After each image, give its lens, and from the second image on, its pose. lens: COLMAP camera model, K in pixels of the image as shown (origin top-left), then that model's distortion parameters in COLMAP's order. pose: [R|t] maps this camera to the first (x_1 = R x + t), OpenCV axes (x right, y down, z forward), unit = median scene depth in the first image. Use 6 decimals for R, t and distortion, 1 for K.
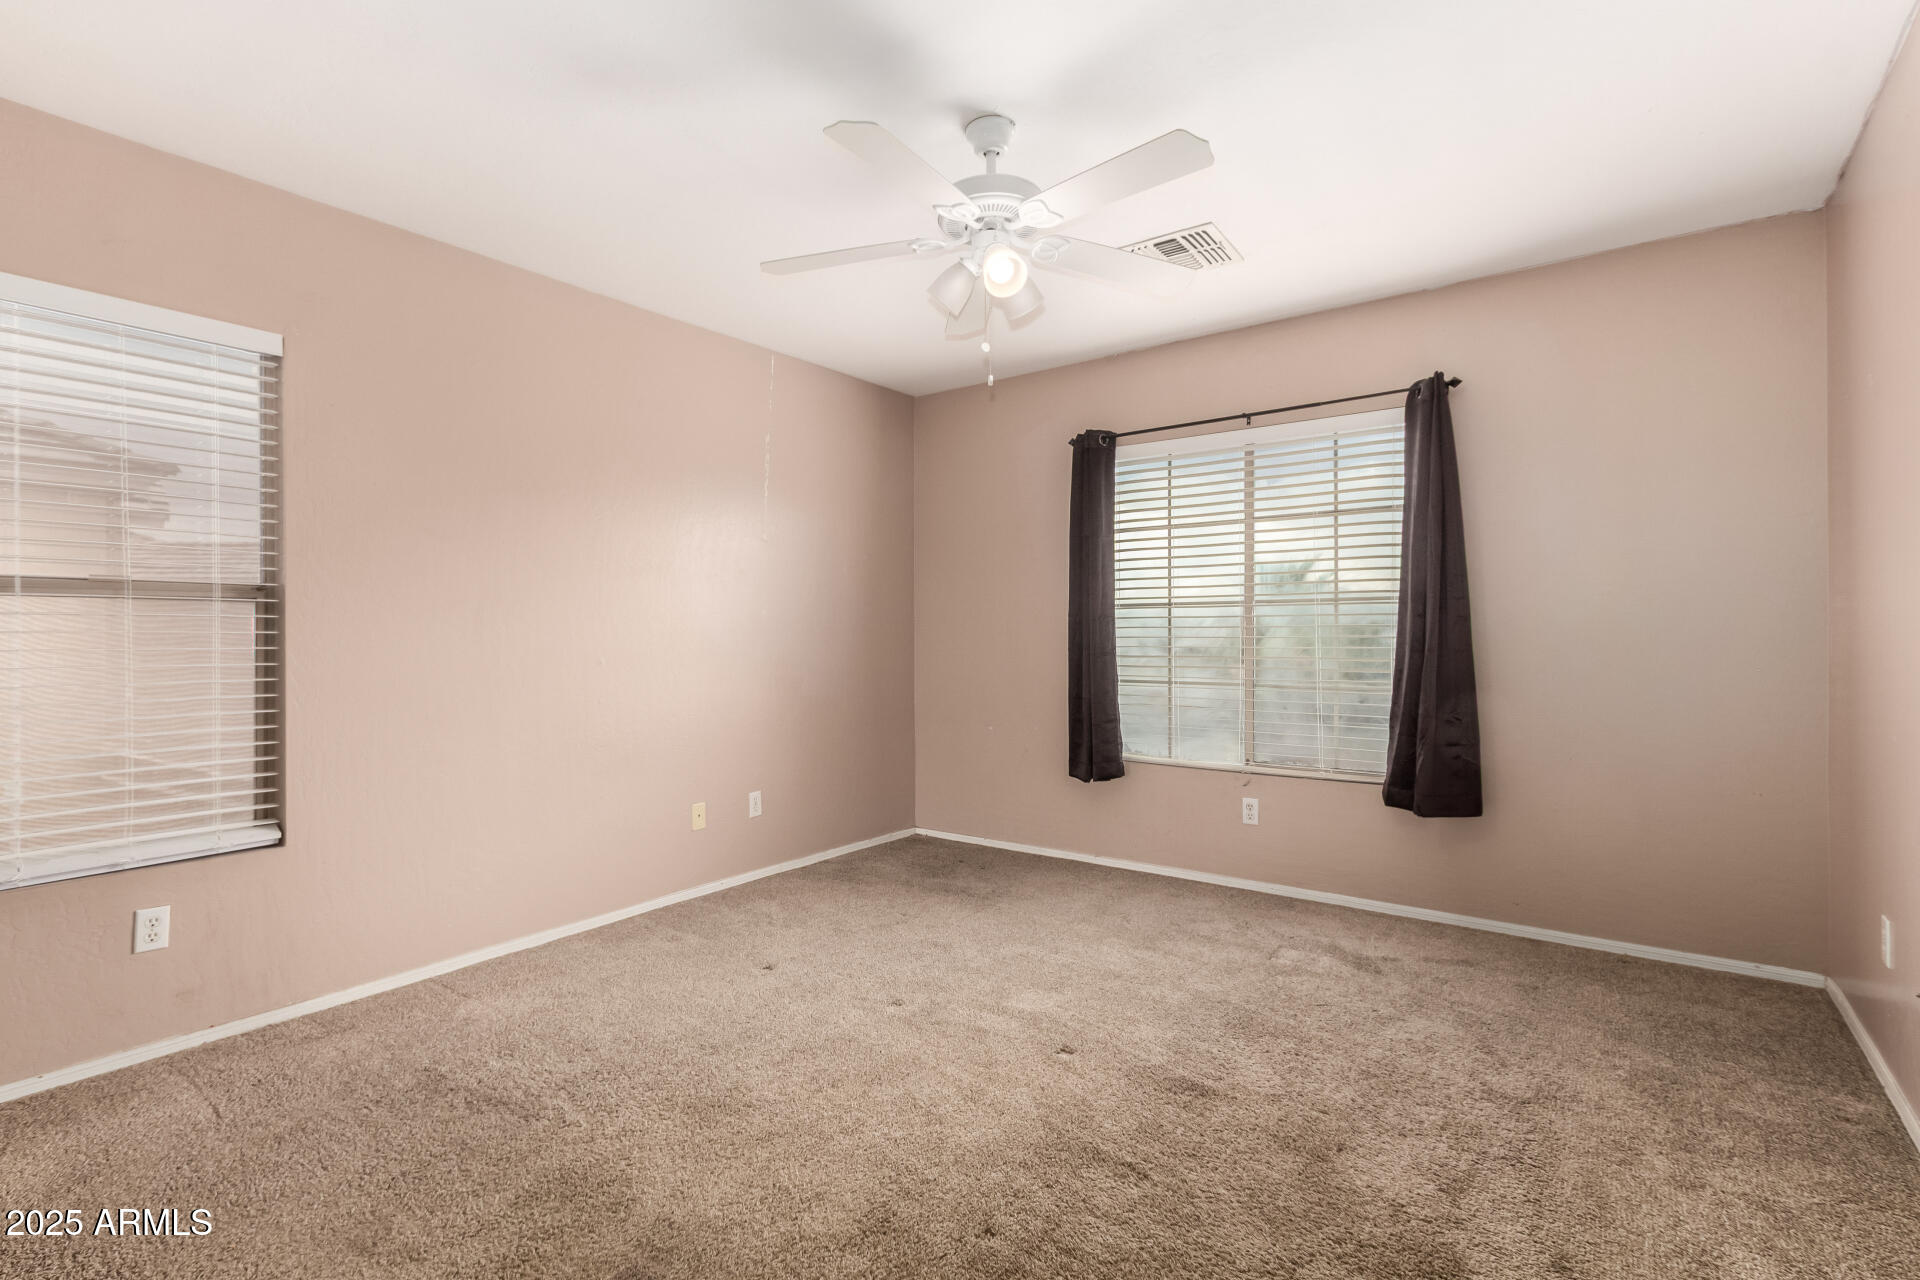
lens RADIAL K [[905.8, 0, 946.4], [0, 905.8, 648.6], [0, 0, 1]] dist [0.002134, 0.000254]
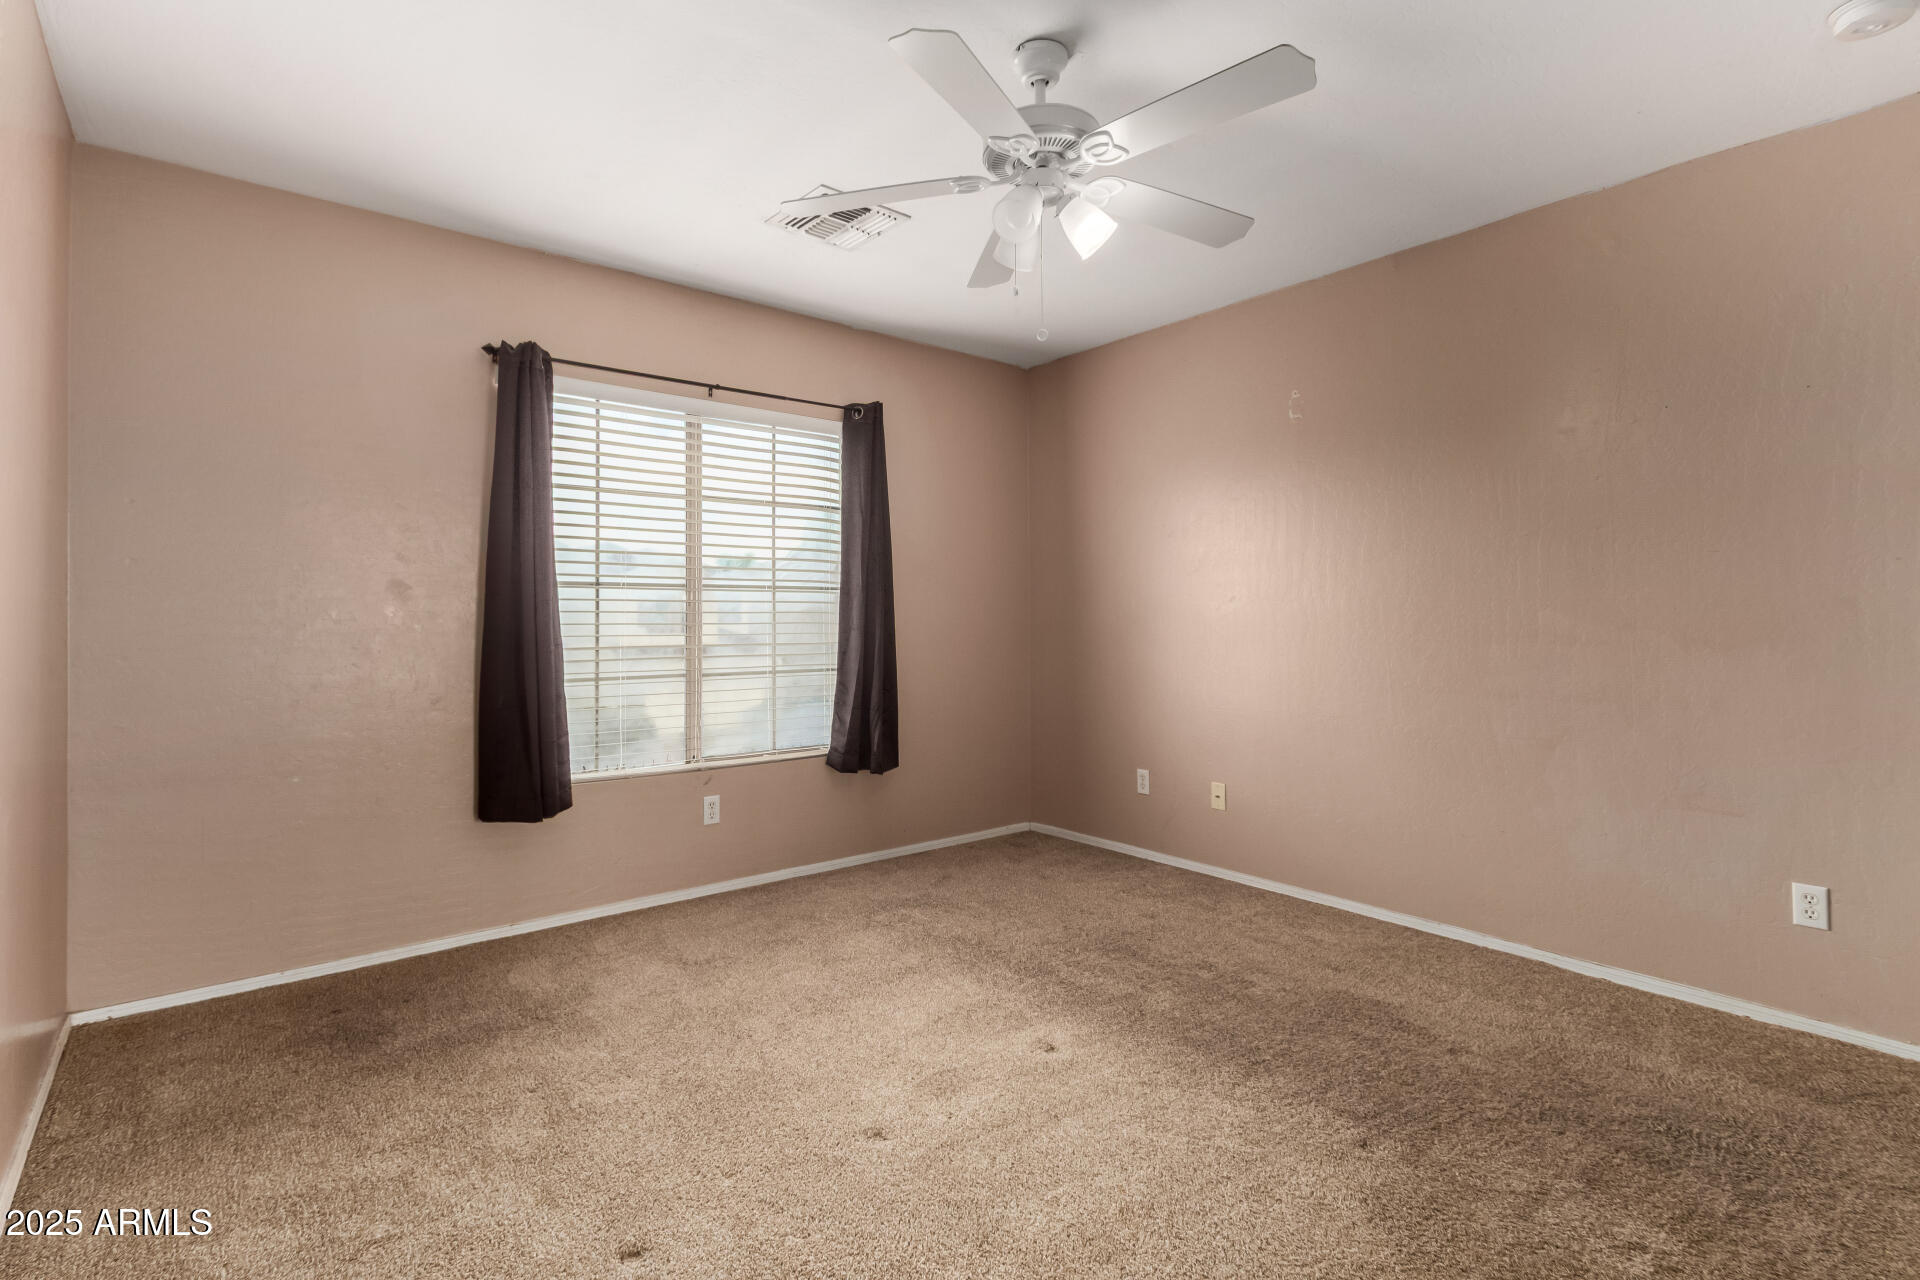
lens RADIAL K [[905.8, 0, 958.9], [0, 905.8, 631.6], [0, 0, 1]] dist [0.002134, 0.000254]
pose [[0.230399, -0.013945, 0.972996, -0.513686], [0.011549, 0.999866, 0.011596, -0.012515], [-0.973028, 0.008566, 0.230529, 0.533661]]
